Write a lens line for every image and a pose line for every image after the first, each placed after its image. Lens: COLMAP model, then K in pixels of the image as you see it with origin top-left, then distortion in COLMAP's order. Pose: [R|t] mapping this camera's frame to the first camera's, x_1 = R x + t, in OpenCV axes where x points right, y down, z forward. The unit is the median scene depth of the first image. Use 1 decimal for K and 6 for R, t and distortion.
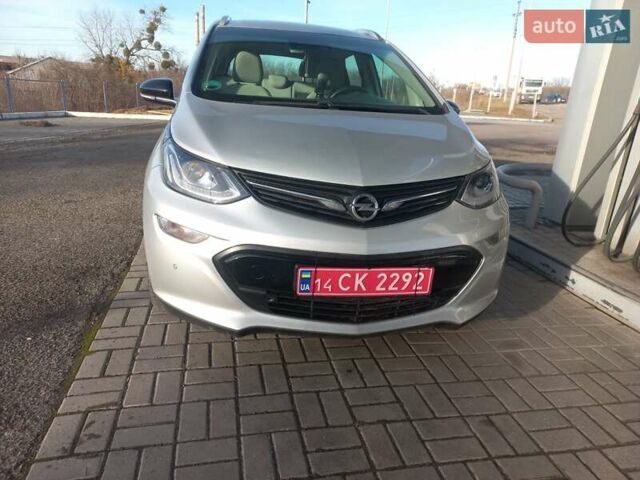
lens RADIAL K [[459.8, 0, 315.9], [0, 459.8, 234.1], [0, 0, 1]] dist [0.045475, -0.020512]
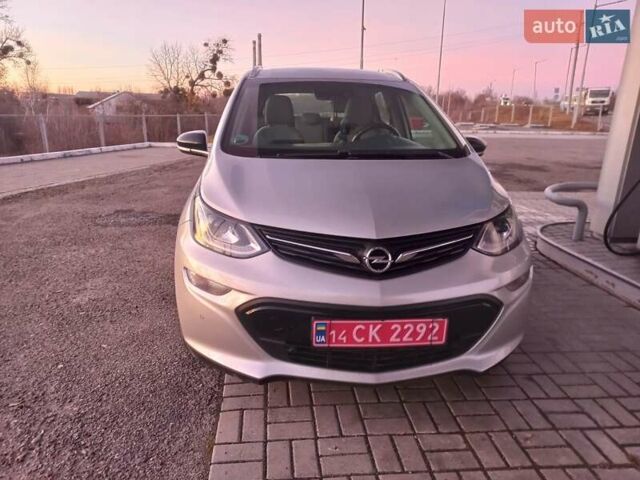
lens RADIAL K [[459.8, 0, 331.8], [0, 459.8, 236.1], [0, 0, 1]] dist [0.045475, -0.020512]
pose [[0.995489, -0.019356, -0.092878, 0.097514], [0.015822, 0.999128, -0.038645, -0.071709], [0.093545, 0.037001, 0.994927, -0.039307]]
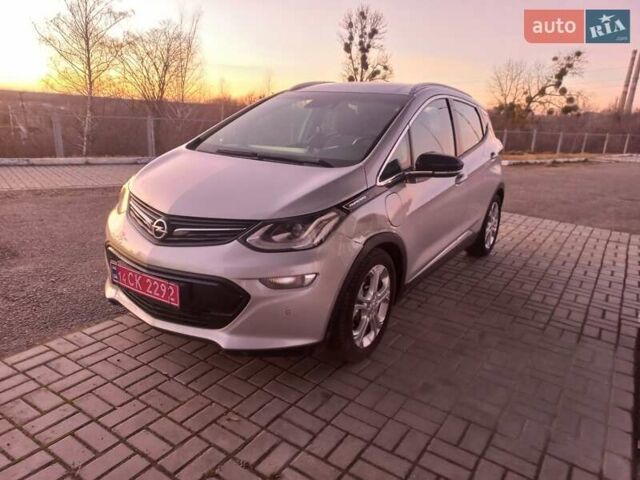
lens RADIAL K [[459.8, 0, 316.6], [0, 459.8, 233.4], [0, 0, 1]] dist [0.045475, -0.020512]
pose [[0.716398, 0.153874, -0.680512, 1.315445], [-0.216561, 0.976242, -0.007238, -0.132002], [0.663231, 0.152558, 0.732701, 0.318216]]
